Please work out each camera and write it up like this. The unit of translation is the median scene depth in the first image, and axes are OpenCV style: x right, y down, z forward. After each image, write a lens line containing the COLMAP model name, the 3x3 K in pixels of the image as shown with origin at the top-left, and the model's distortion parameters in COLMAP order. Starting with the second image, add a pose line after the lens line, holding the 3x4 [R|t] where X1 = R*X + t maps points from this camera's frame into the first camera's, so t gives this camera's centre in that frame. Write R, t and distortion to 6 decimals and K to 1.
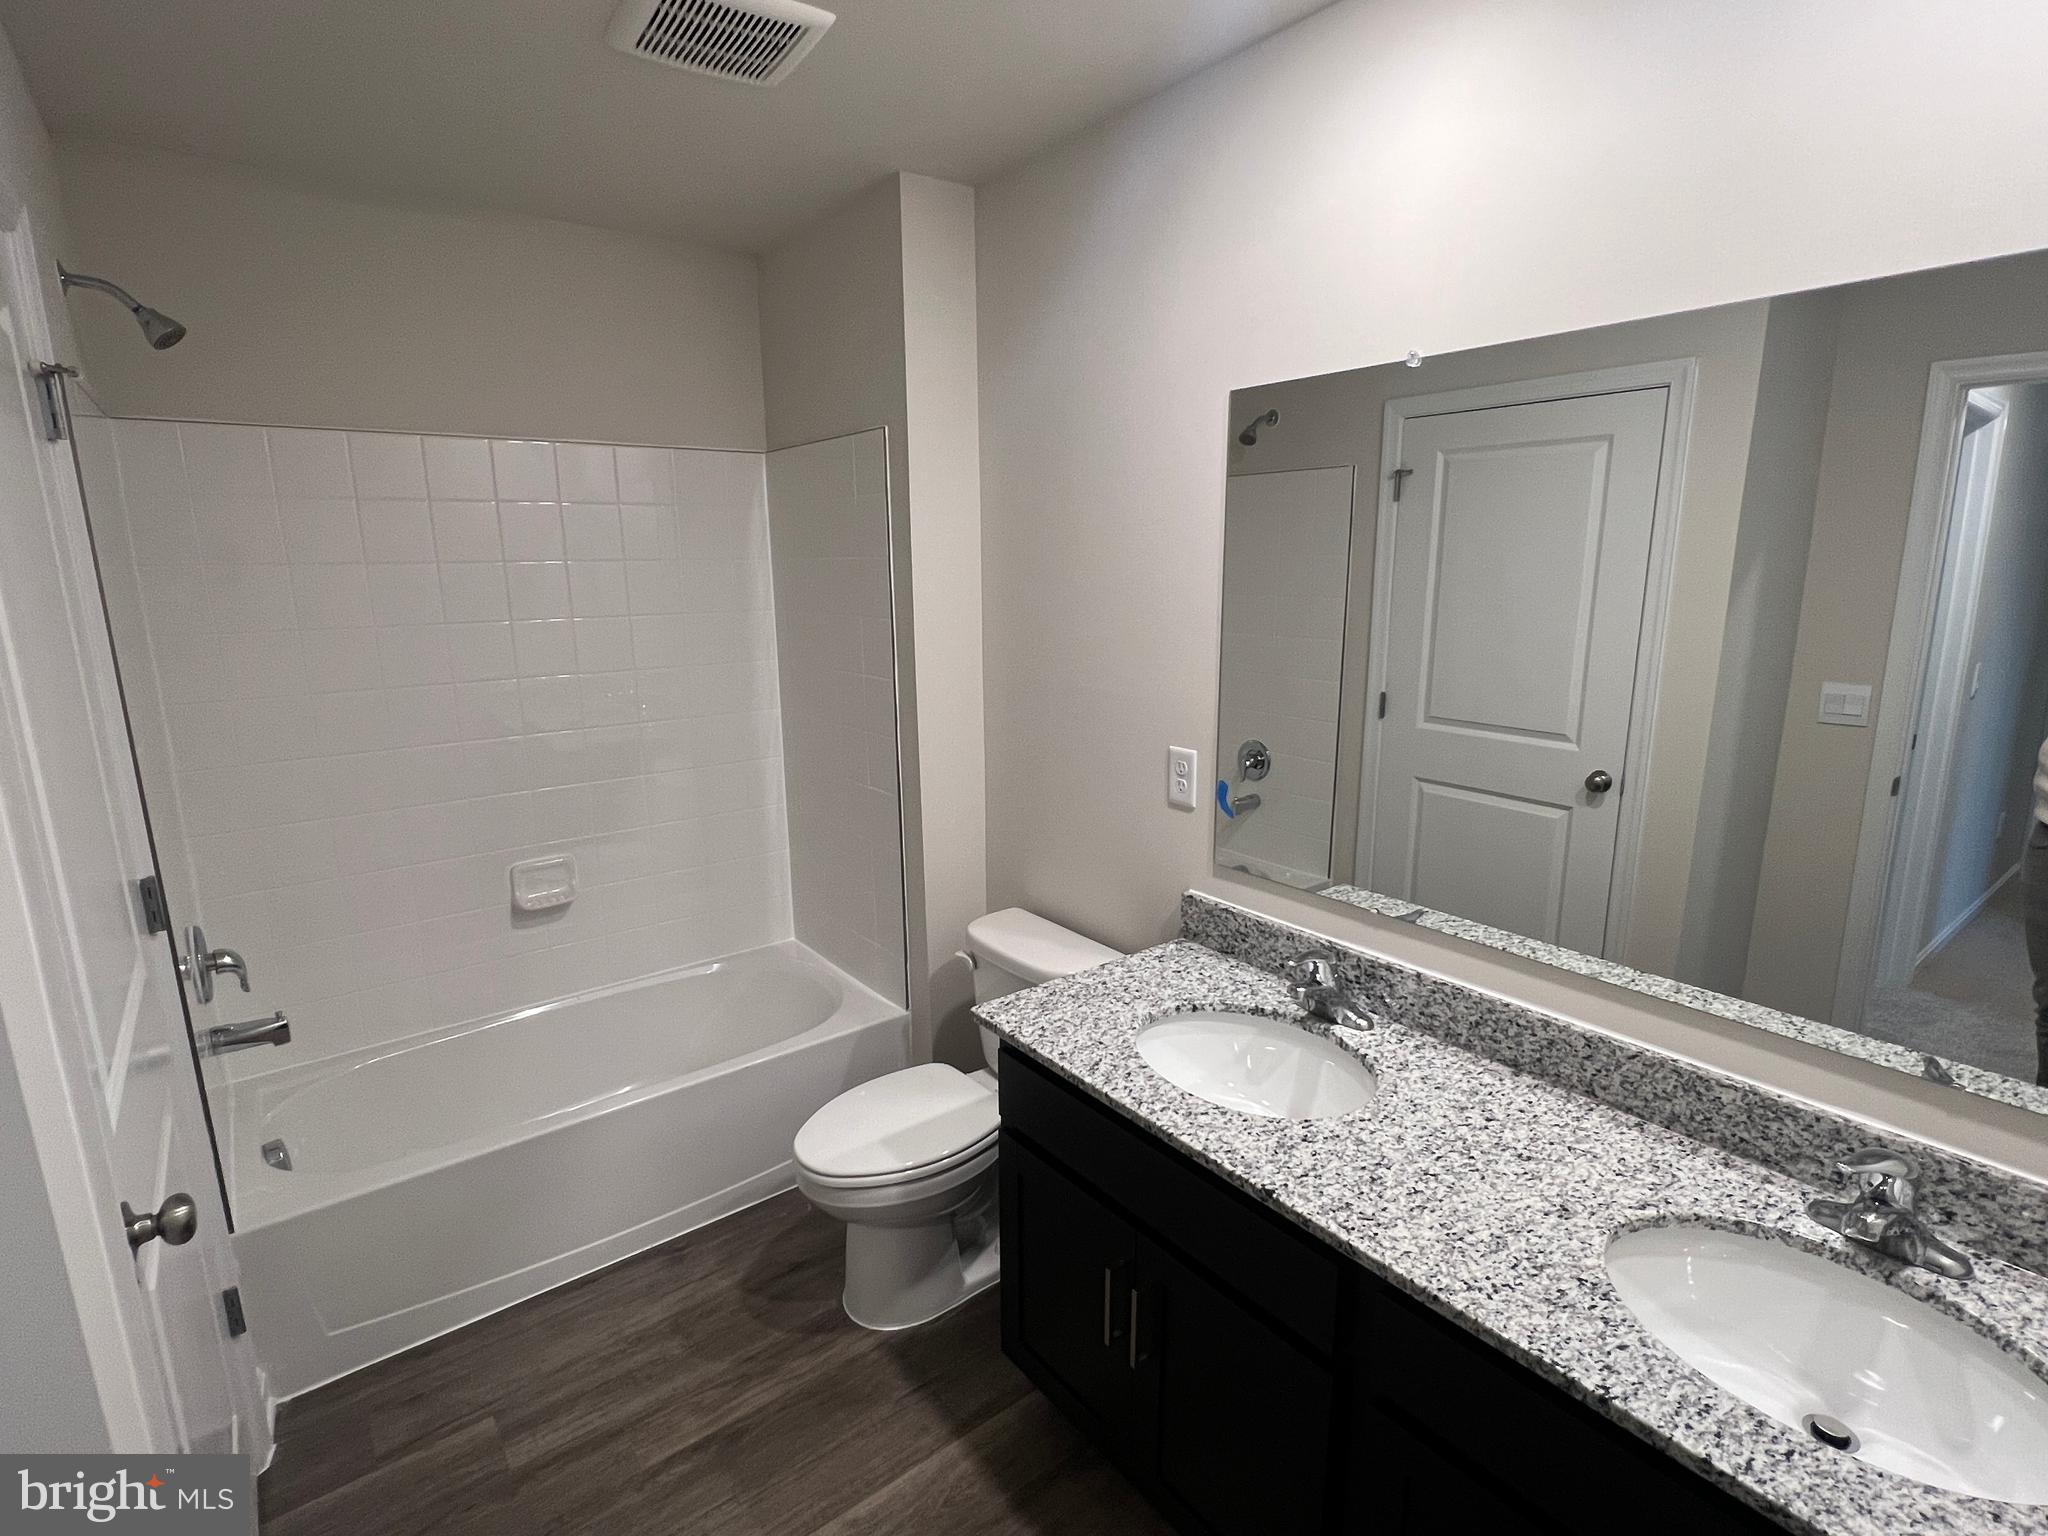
lens RADIAL K [[1008.8, 0, 1021.6], [0, 1008.8, 778.2], [0, 0, 1]] dist [-0.017467, 0.005231]
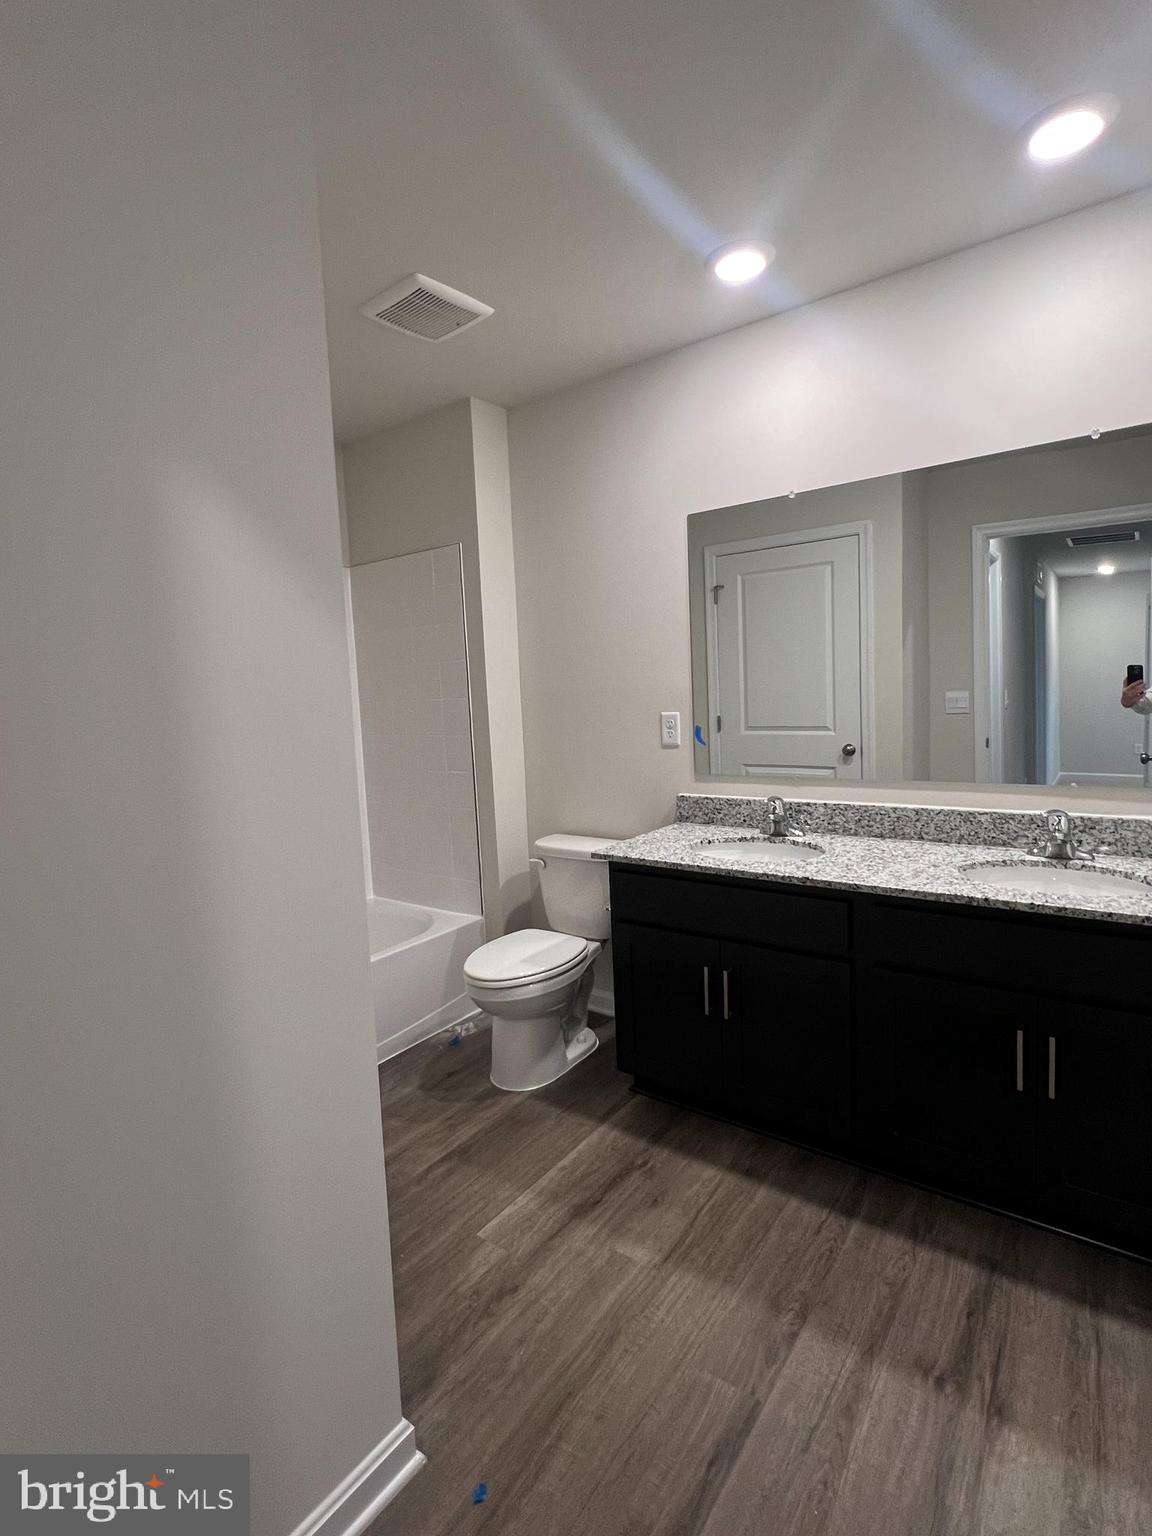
lens RADIAL K [[756.6, 0, 576.0], [0, 756.6, 768.0], [0, 0, 1]] dist [-0.017467, 0.005231]
pose [[0.960902, -0.060910, 0.270105, -0.370898], [0.093888, 0.989387, -0.110896, 0.203150], [-0.260484, 0.131920, 0.956423, -0.217172]]
